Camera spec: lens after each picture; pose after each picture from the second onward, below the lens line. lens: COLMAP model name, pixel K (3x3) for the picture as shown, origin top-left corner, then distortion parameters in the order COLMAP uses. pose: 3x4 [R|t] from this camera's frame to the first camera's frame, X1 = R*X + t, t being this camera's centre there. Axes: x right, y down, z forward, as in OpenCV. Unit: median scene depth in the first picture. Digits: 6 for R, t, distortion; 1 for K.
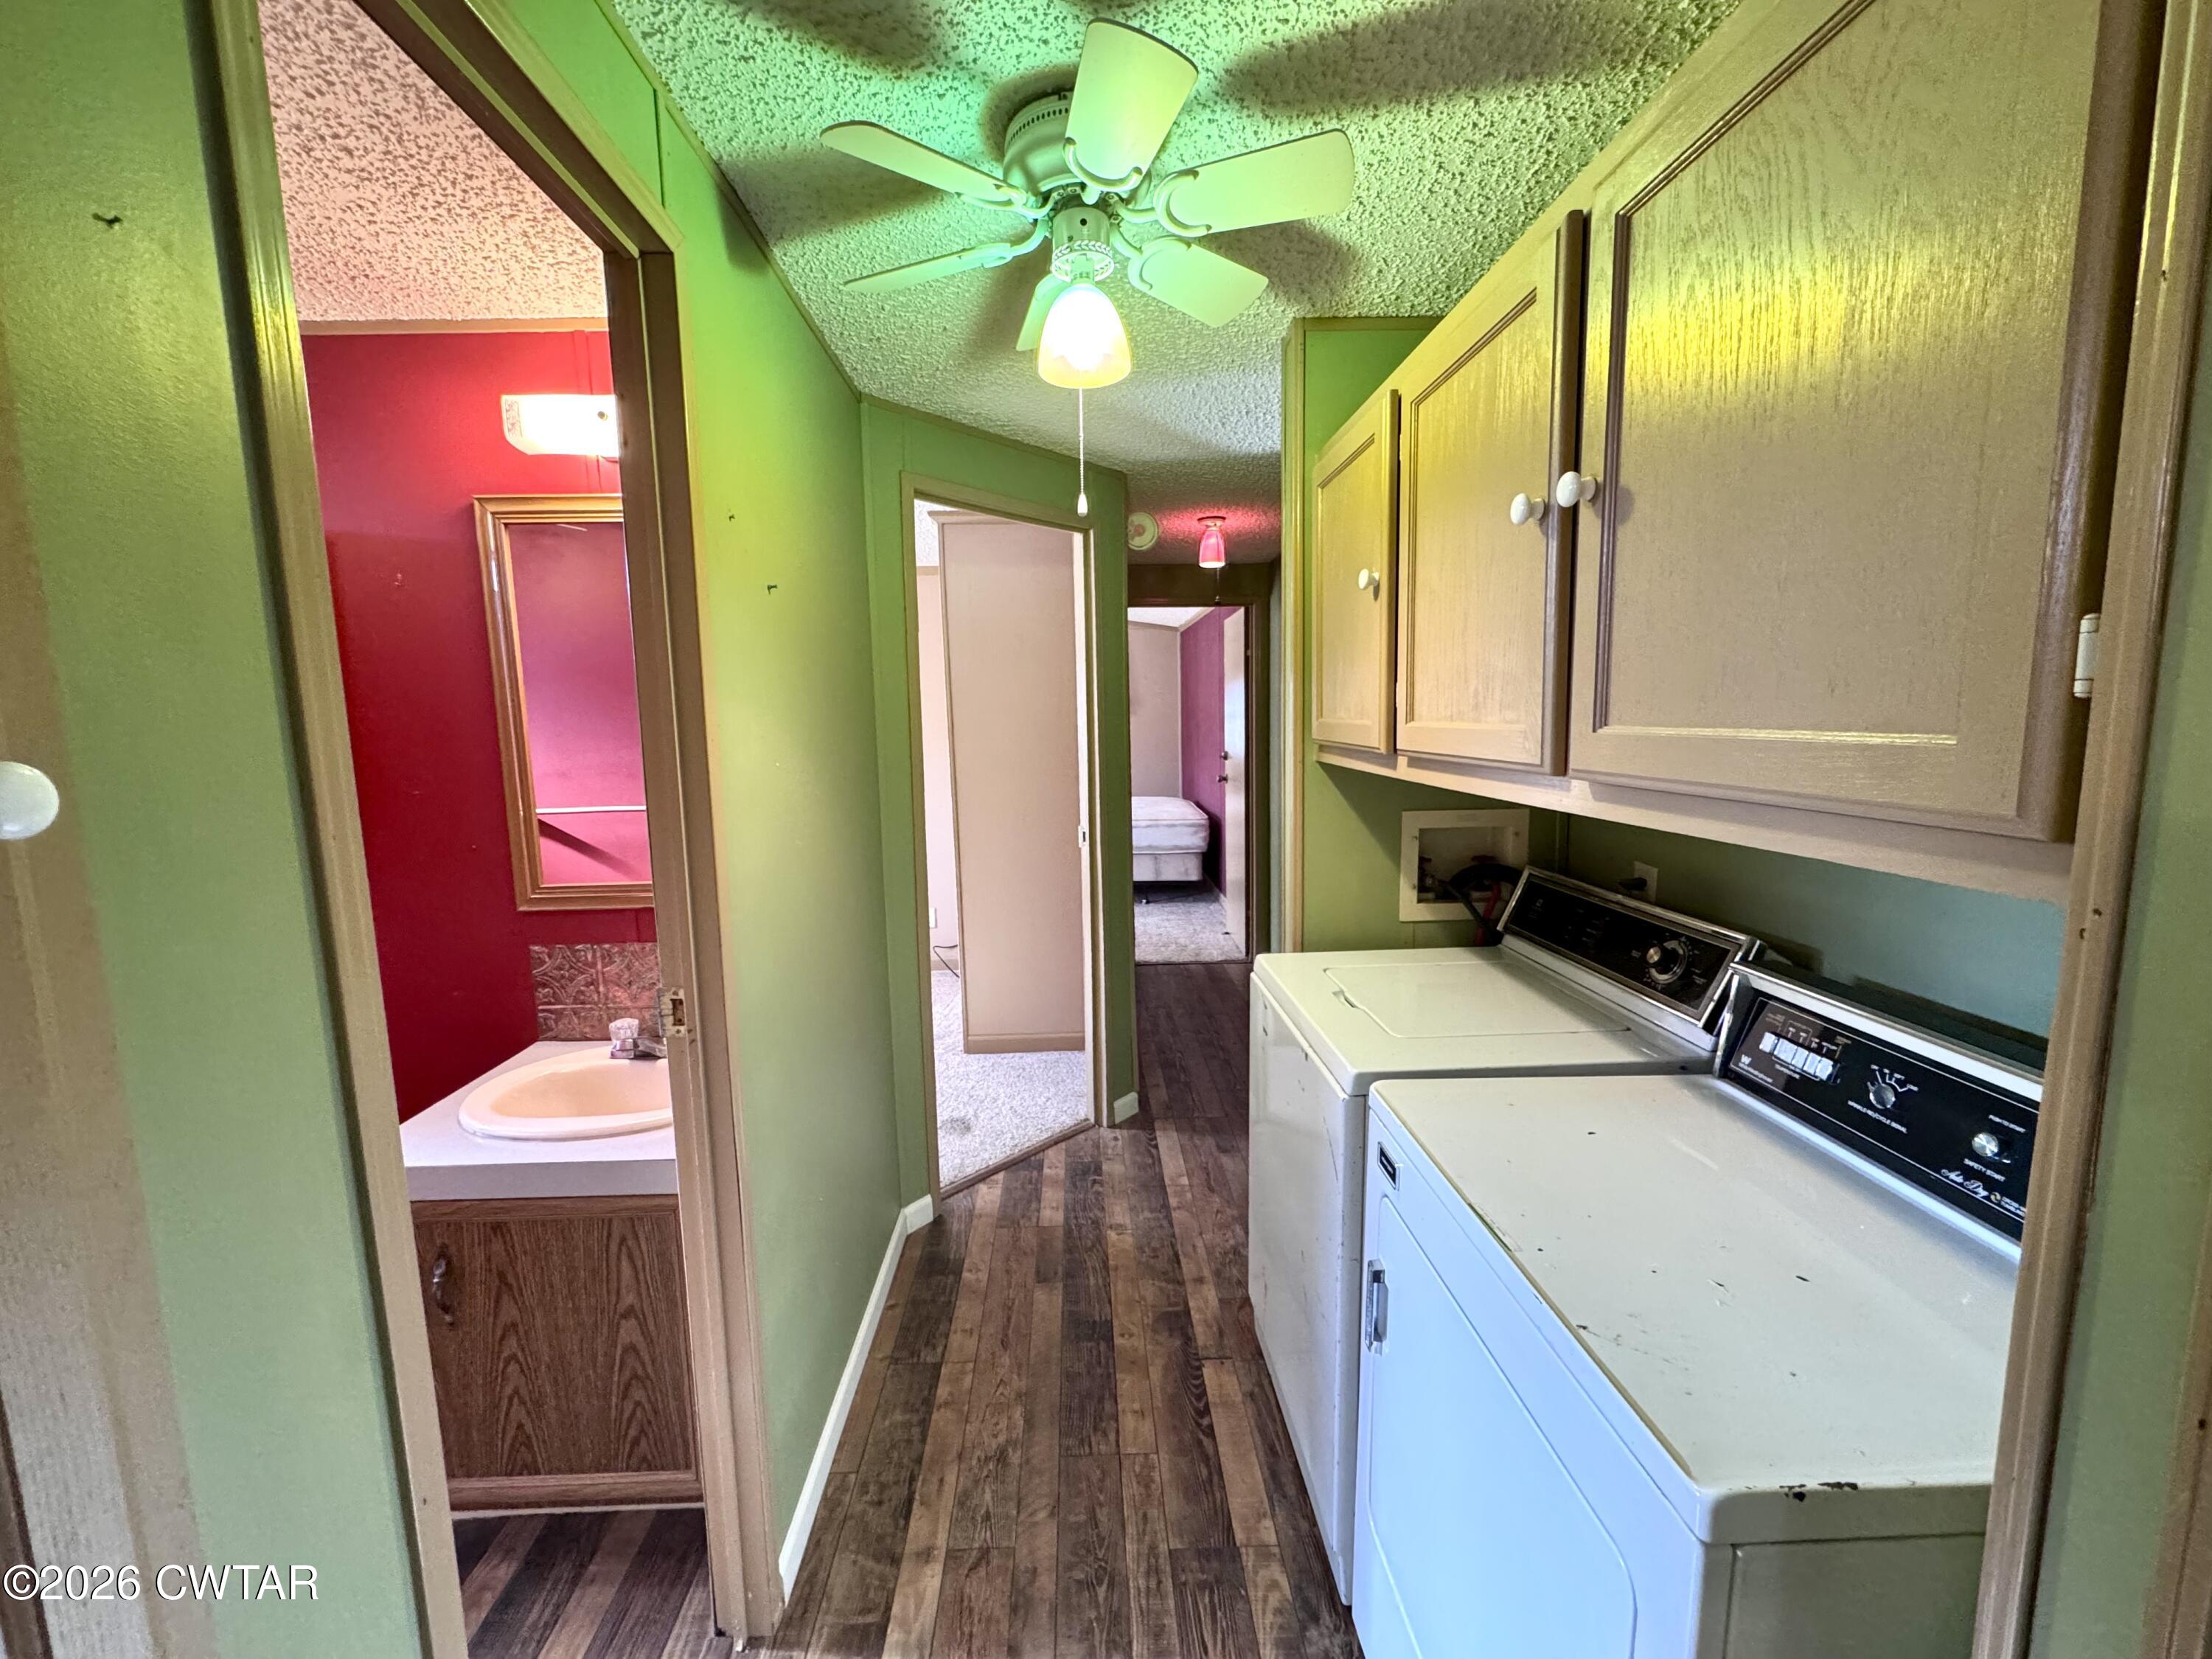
lens RADIAL K [[880.2, 0, 1101.8], [0, 880.2, 836.1], [0, 0, 1]] dist [-0.005145, 0.001789]
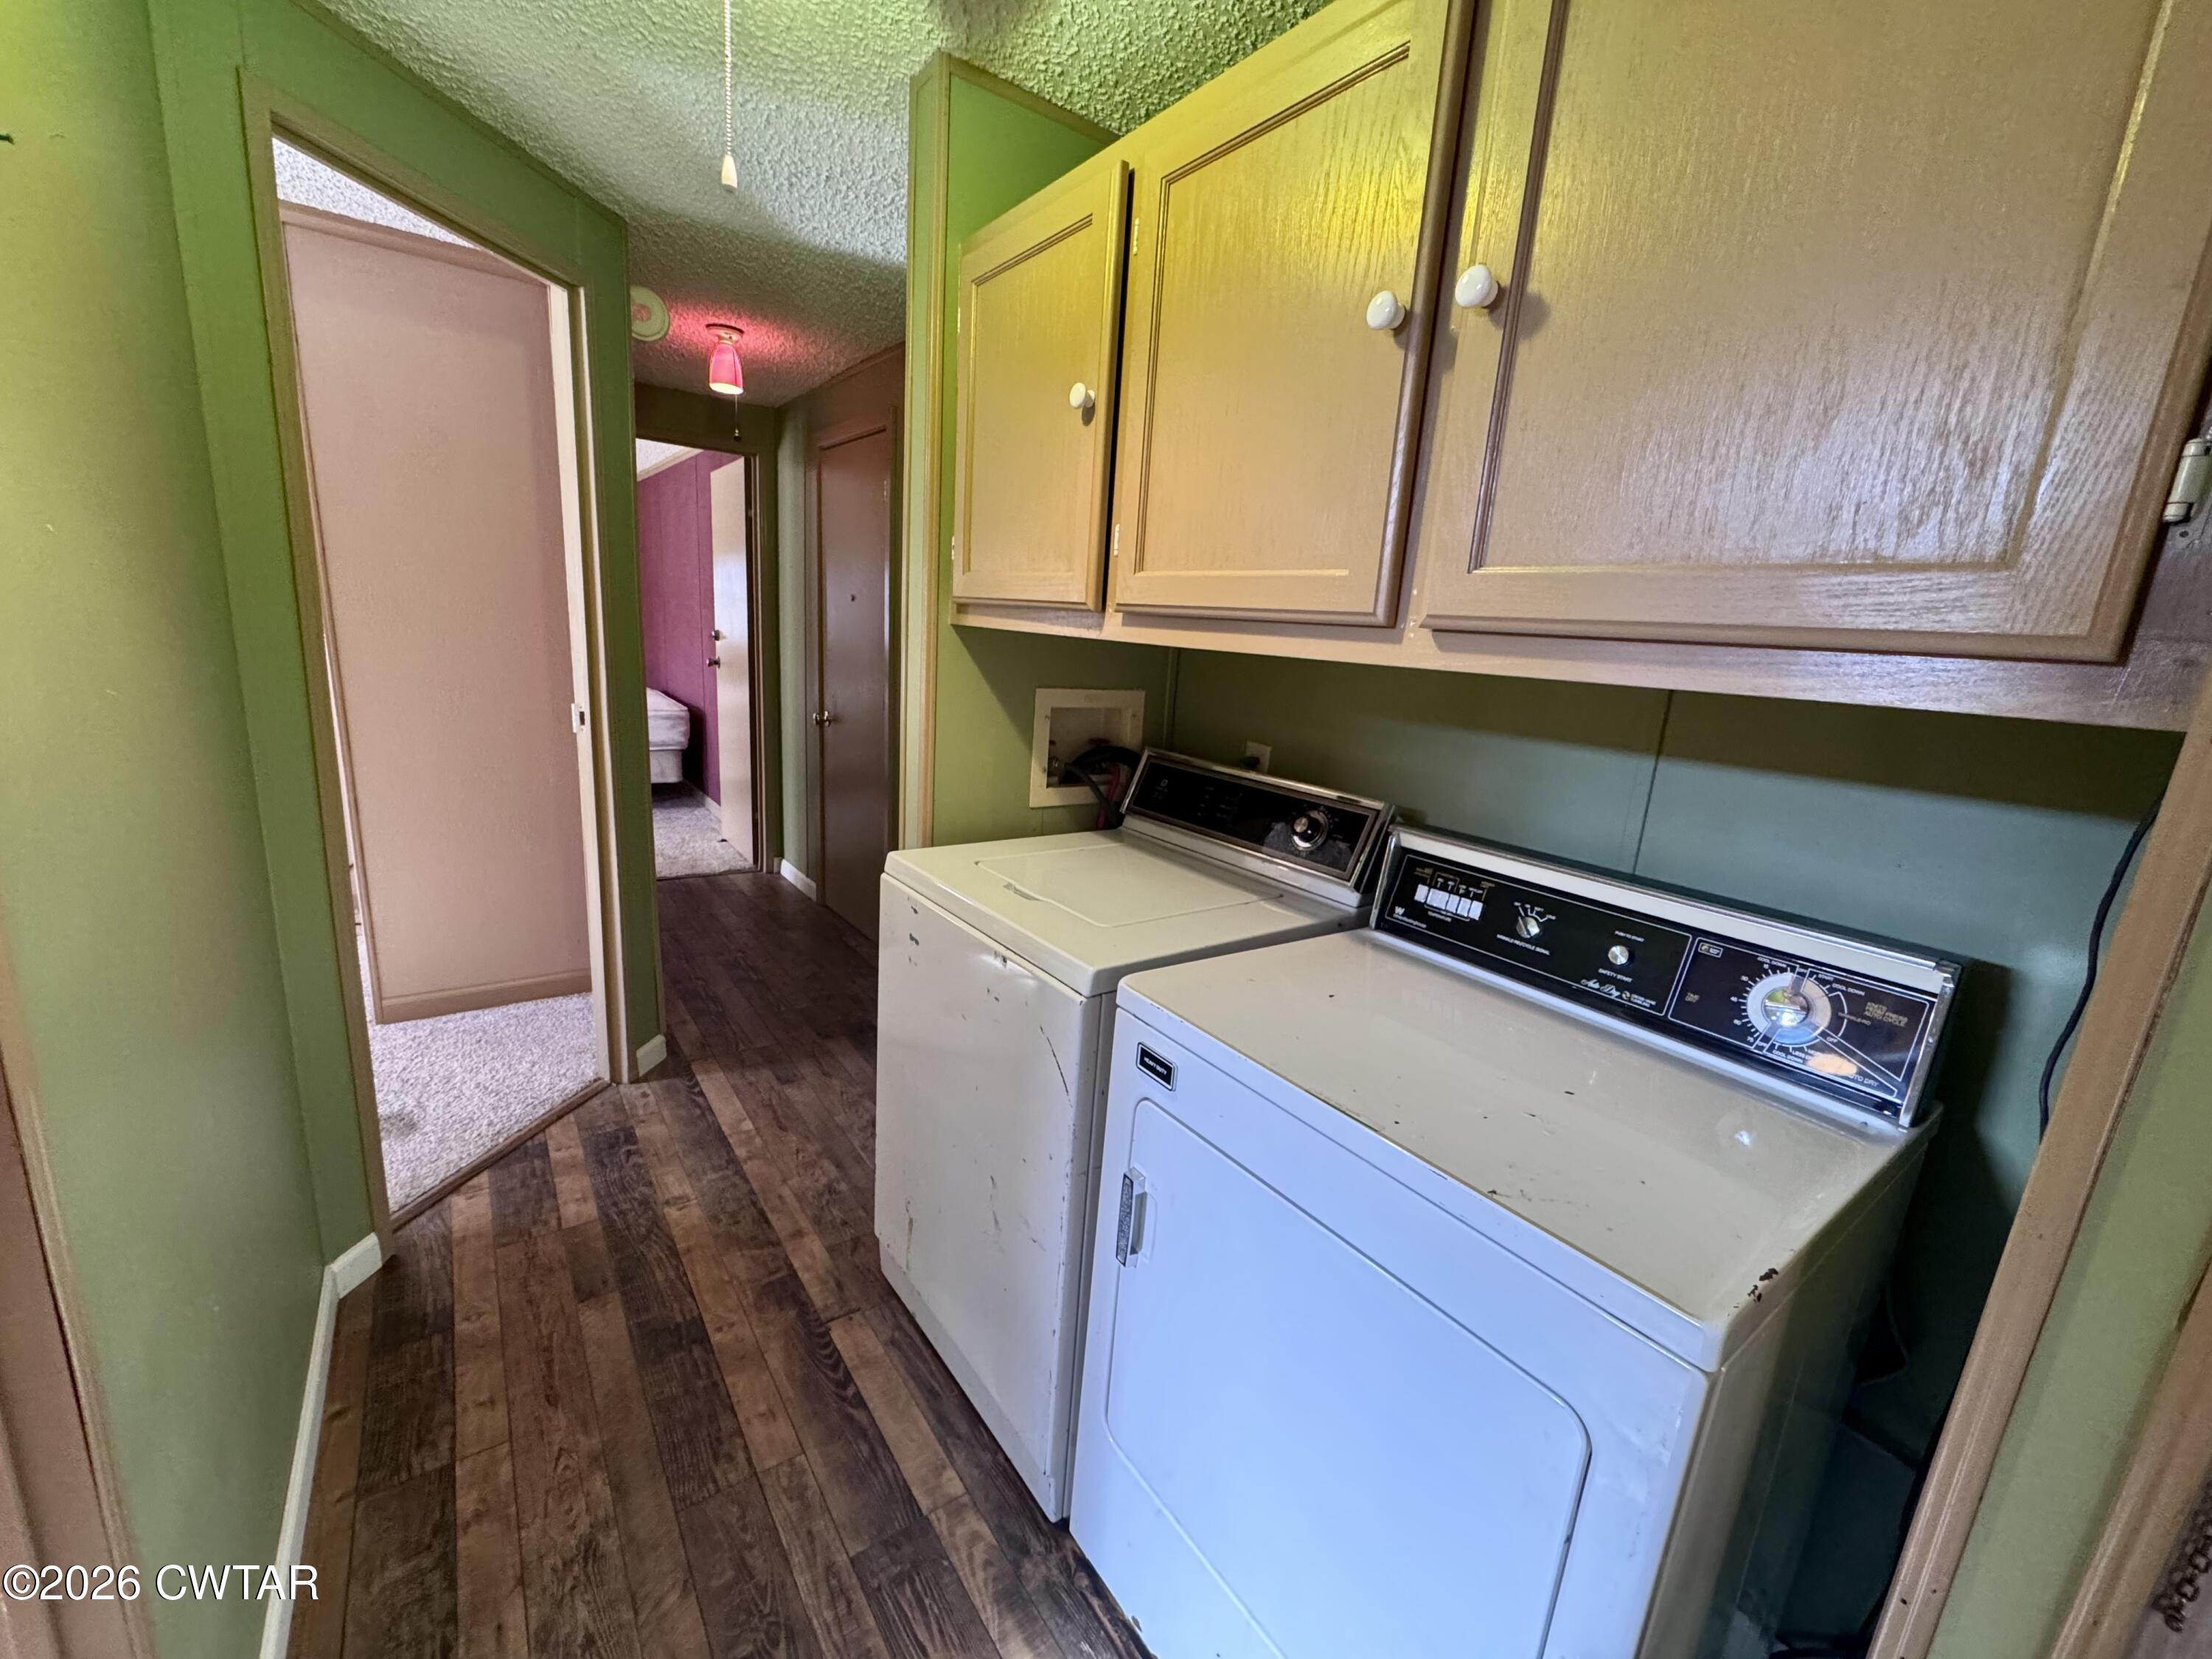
lens RADIAL K [[880.2, 0, 1096.5], [0, 880.2, 832.1], [0, 0, 1]] dist [-0.005145, 0.001789]
pose [[0.825423, -0.051110, 0.562196, -0.144616], [-0.007678, 0.994785, 0.101709, 0.030054], [-0.564462, -0.088270, 0.820726, 0.209501]]
